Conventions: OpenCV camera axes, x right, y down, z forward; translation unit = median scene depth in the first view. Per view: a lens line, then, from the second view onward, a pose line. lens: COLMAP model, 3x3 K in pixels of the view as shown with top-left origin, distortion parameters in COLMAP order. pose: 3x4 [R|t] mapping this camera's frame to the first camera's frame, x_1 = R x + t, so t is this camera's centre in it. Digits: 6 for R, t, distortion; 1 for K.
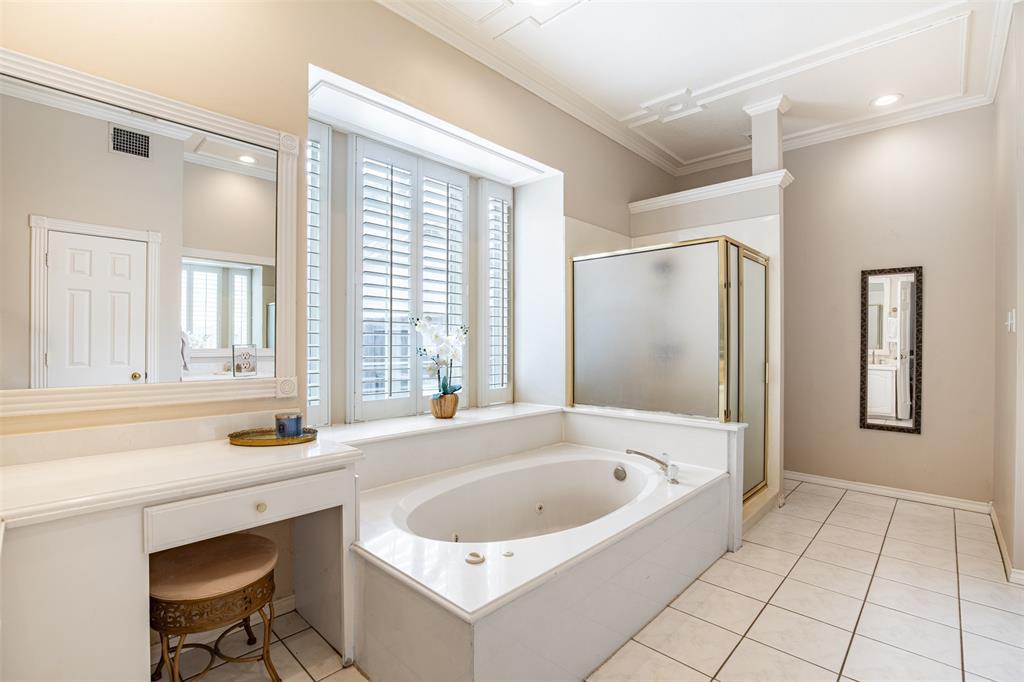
lens RADIAL K [[484.3, 0, 512.0], [0, 484.3, 341.0], [0, 0, 1]] dist [0.000384, 0.000008]
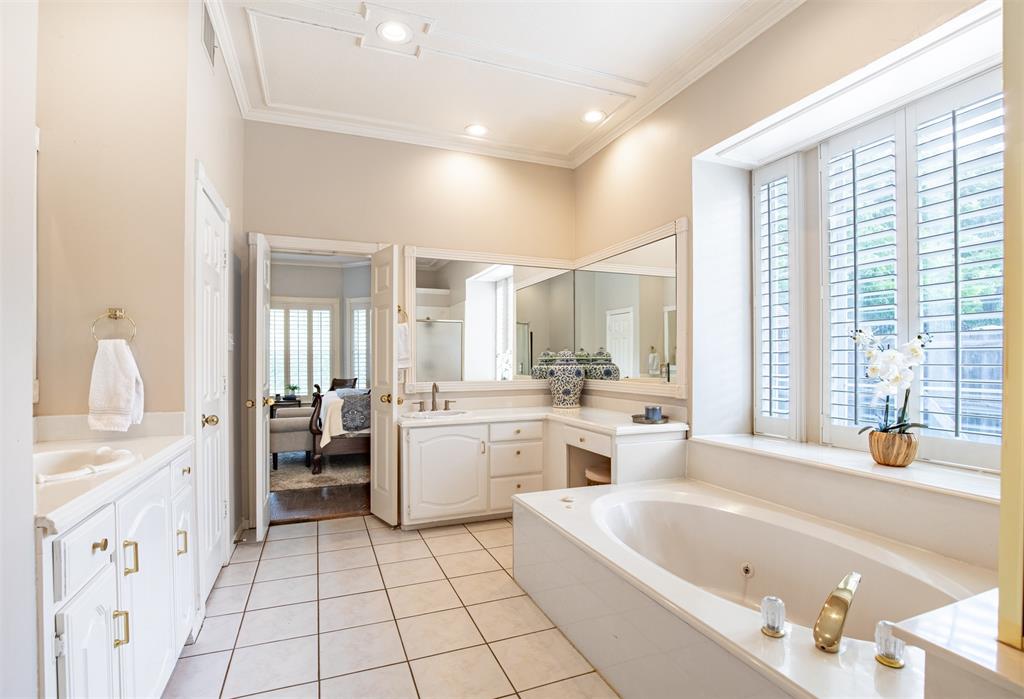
lens RADIAL K [[492.9, 0, 512.7], [0, 492.9, 364.2], [0, 0, 1]] dist [-0.000535, -0.000004]
pose [[-0.414650, 0.001397, -0.909980, 0.838633], [0.002519, 0.999997, 0.000388, 0.008222], [0.909978, -0.002131, -0.414652, 0.880244]]
